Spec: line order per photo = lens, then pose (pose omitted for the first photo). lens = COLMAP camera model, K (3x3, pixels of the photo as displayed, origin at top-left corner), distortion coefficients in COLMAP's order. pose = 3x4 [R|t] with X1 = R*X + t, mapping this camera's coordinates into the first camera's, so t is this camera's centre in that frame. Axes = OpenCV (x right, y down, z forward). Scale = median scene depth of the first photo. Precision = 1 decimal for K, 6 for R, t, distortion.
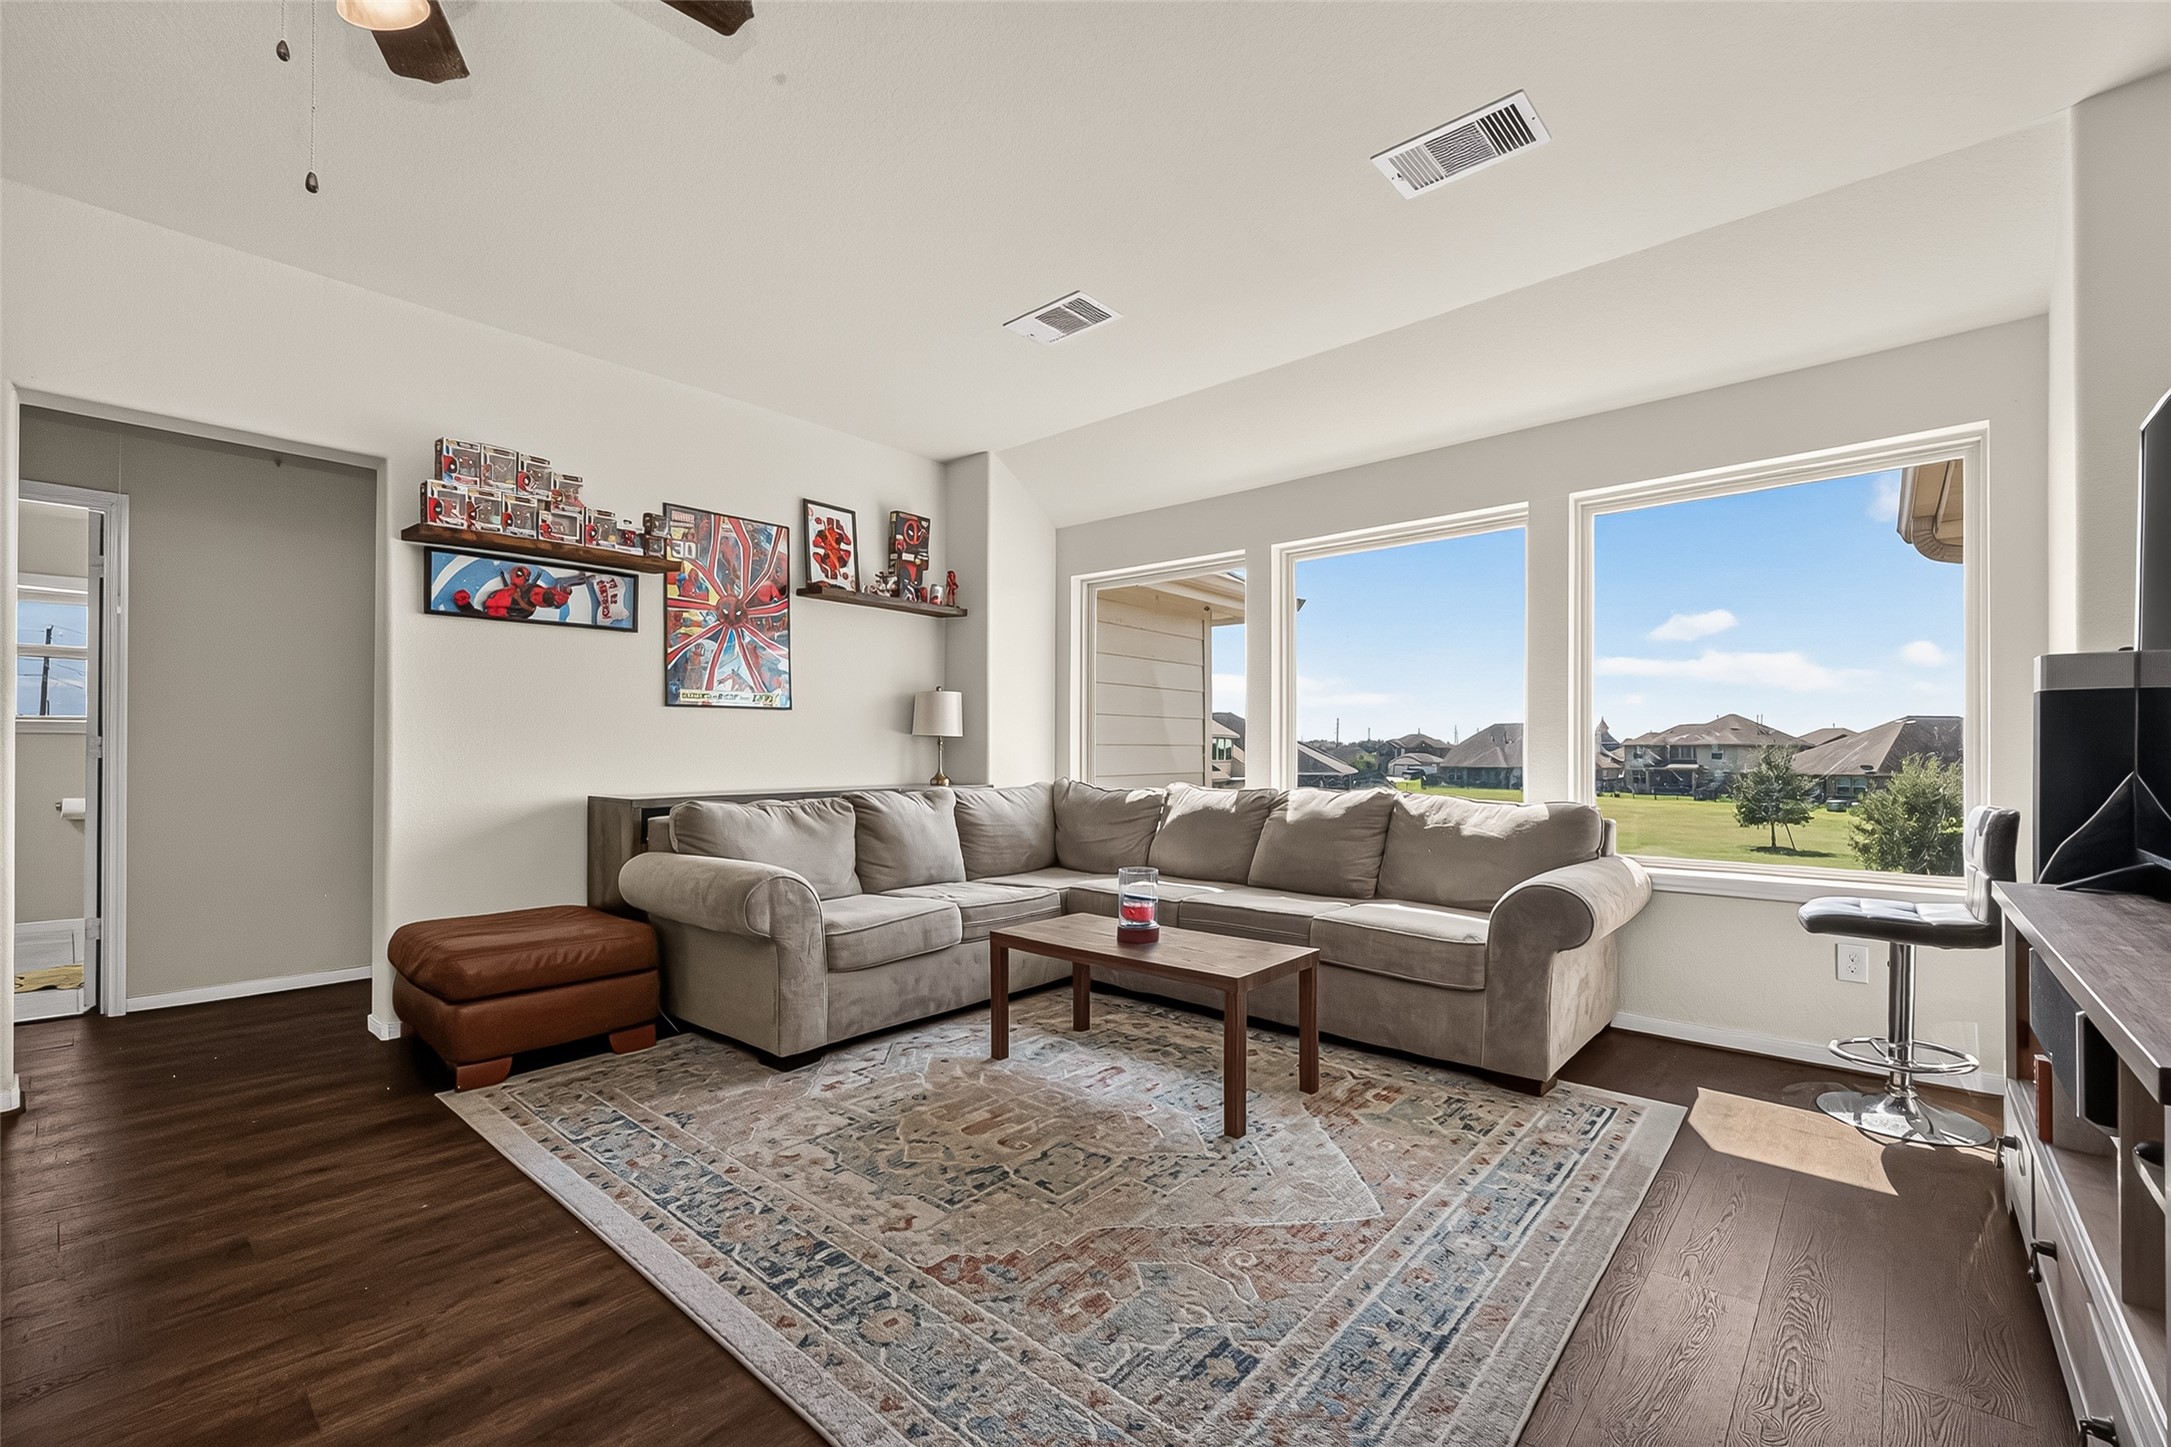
lens RADIAL K [[911.7, 0, 1056.8], [0, 911.7, 736.2], [0, 0, 1]] dist [0.001354, 0.000174]
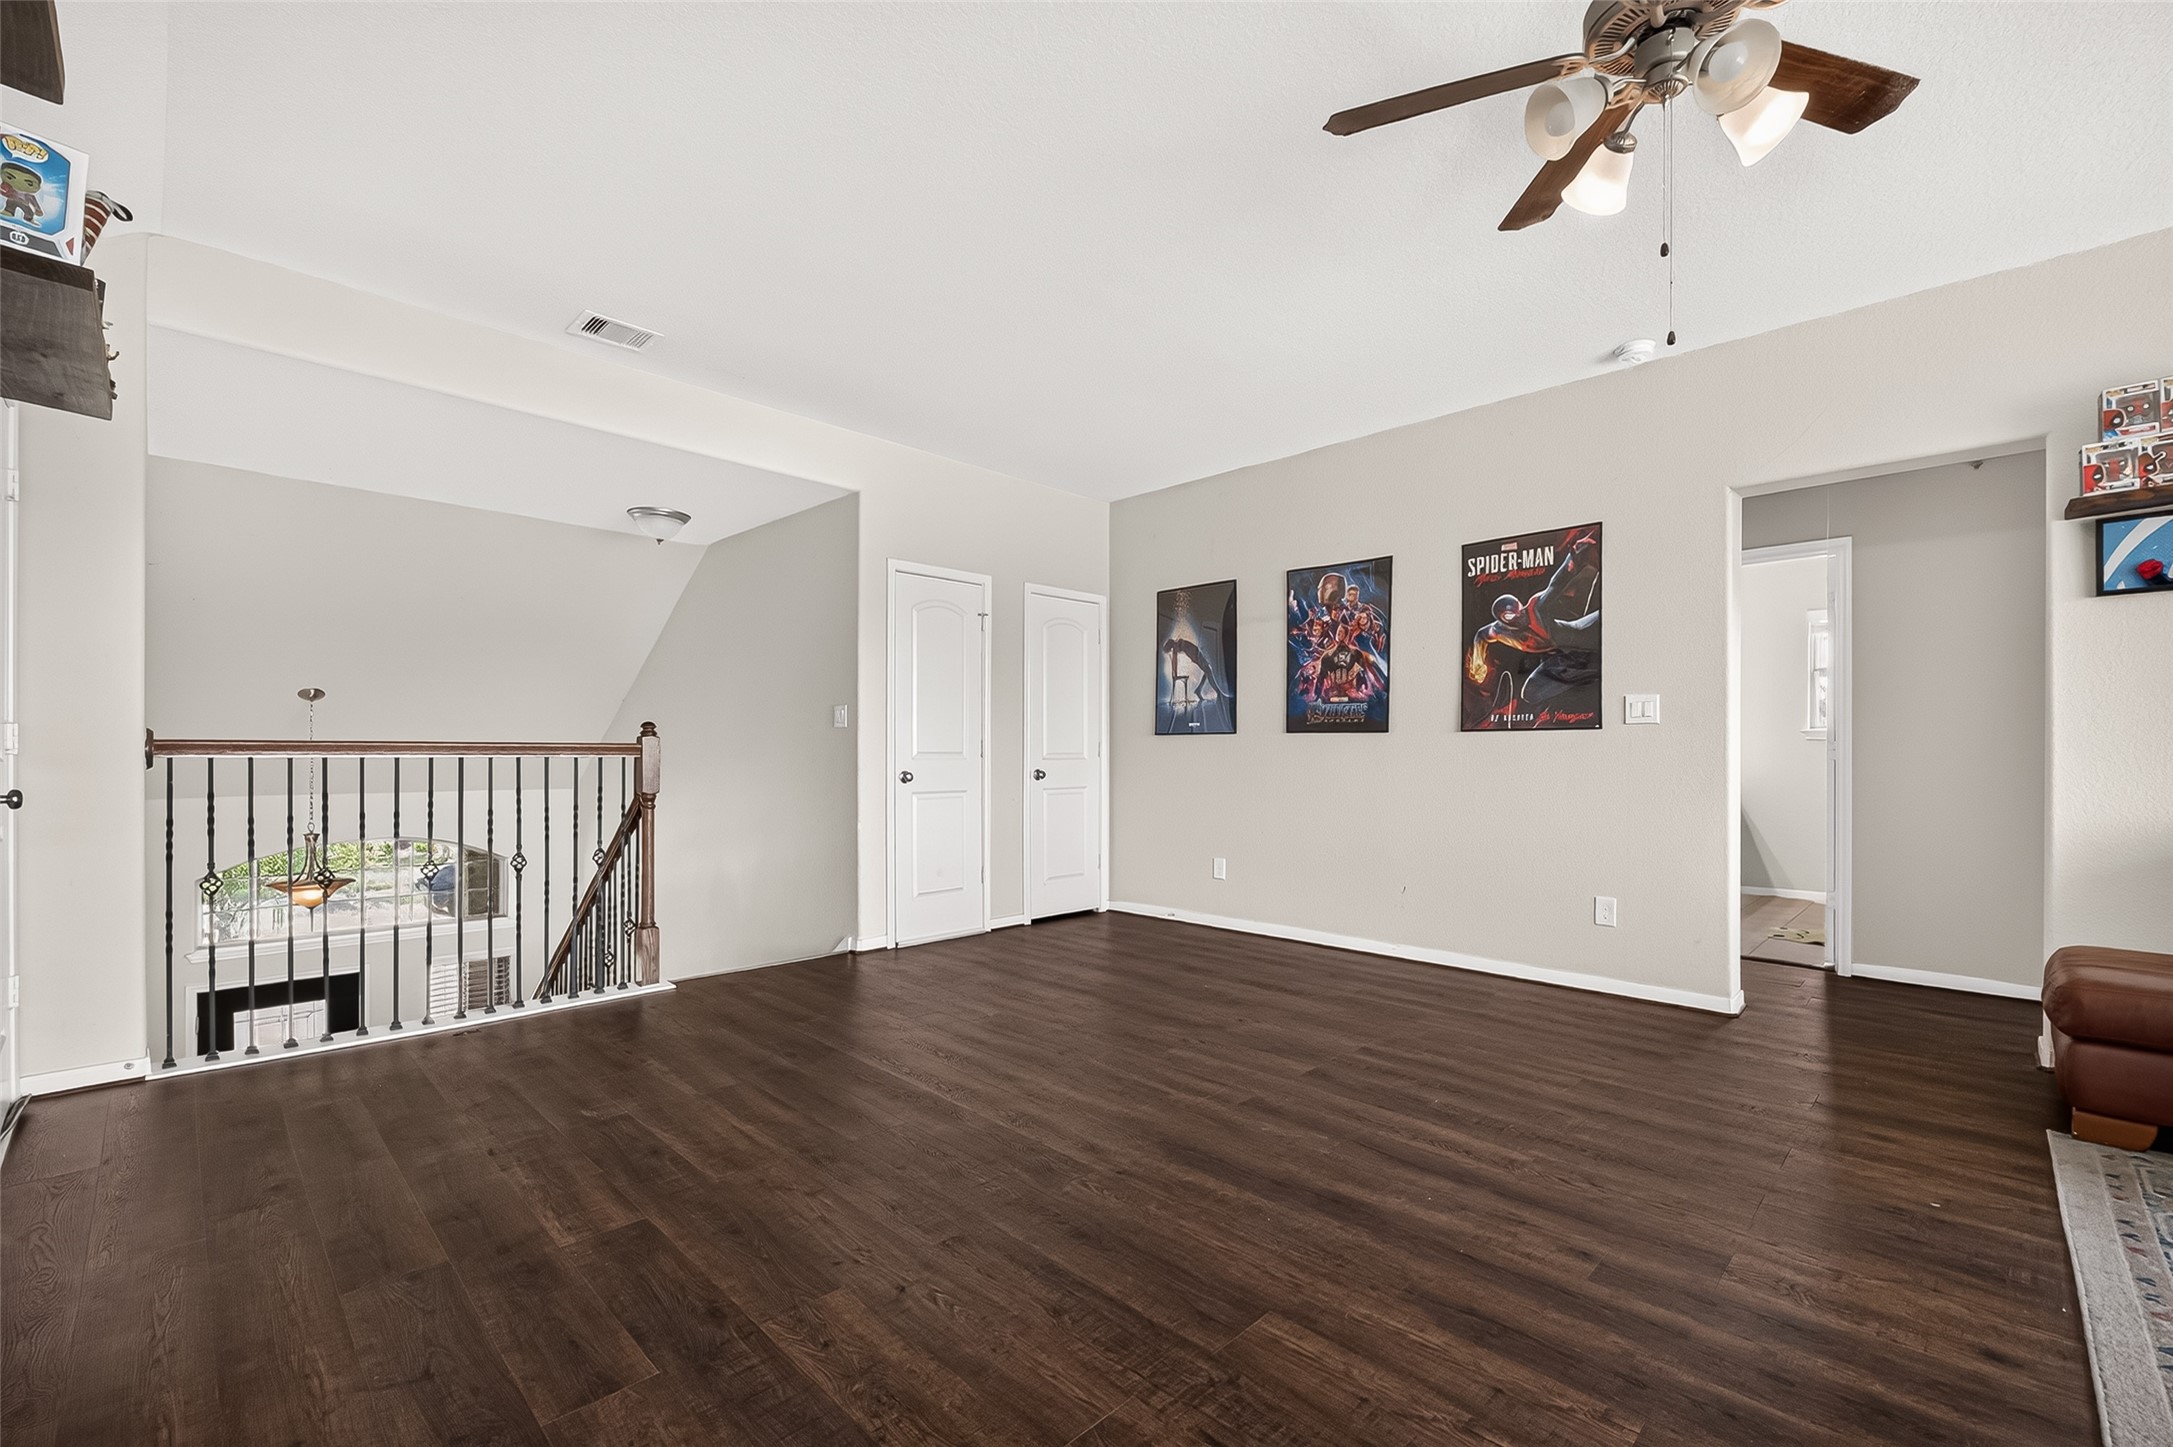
lens RADIAL K [[904.8, 0, 1094.7], [0, 904.8, 743.7], [0, 0, 1]] dist [-0.007253, -0.000294]
pose [[-0.024261, -0.007994, -0.999674, 0.194905], [0.017384, 0.999813, -0.008417, -0.002900], [0.999554, -0.017583, -0.024118, 0.059581]]
